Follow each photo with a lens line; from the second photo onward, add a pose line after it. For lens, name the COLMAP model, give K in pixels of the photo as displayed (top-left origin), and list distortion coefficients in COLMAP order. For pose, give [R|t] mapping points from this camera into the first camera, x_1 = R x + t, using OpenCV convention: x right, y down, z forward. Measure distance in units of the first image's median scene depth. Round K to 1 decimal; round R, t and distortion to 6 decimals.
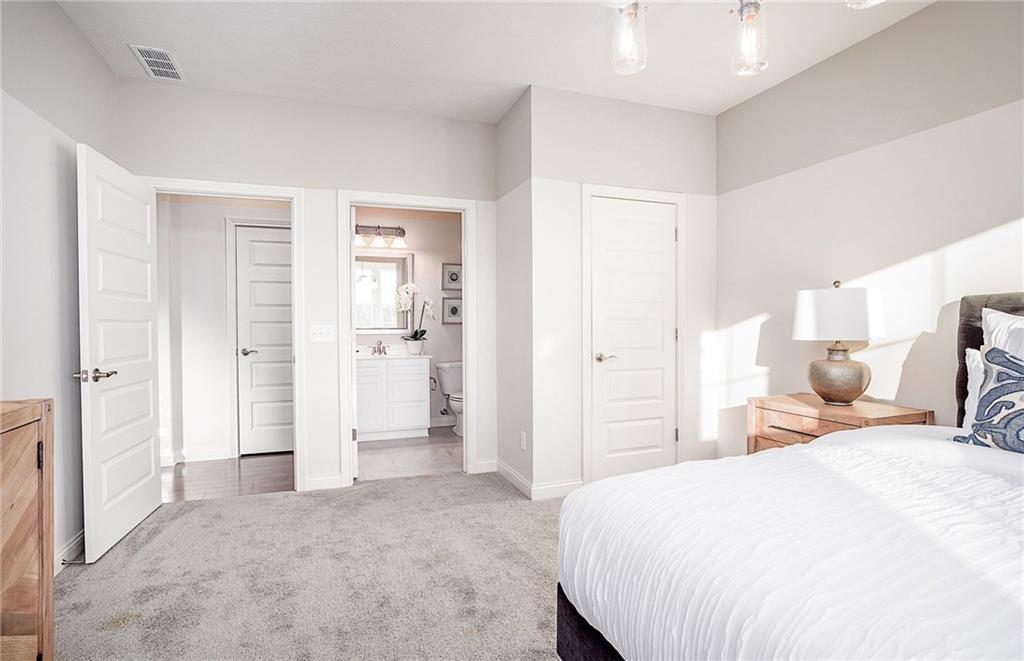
lens RADIAL K [[526.9, 0, 513.2], [0, 526.9, 328.3], [0, 0, 1]] dist [-0.068823, 0.020621]
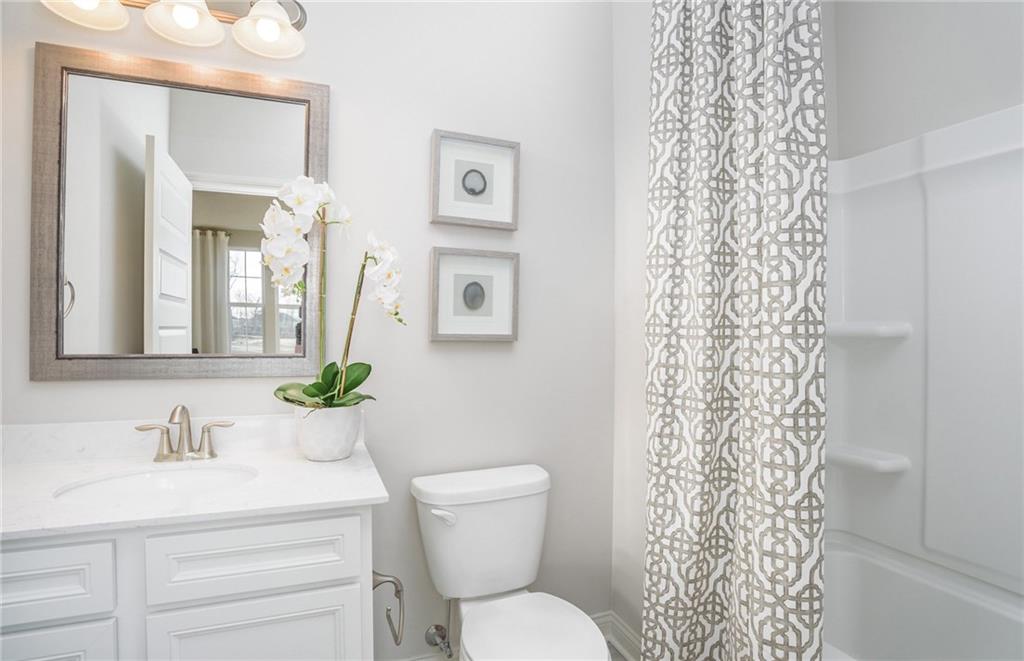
lens RADIAL K [[526.9, 0, 511.3], [0, 526.9, 330.9], [0, 0, 1]] dist [-0.068823, 0.020621]
pose [[0.999268, 0.018326, 0.033594, -0.103830], [-0.018549, 0.999808, 0.006347, -0.016633], [-0.033472, -0.006965, 0.999415, 0.733428]]
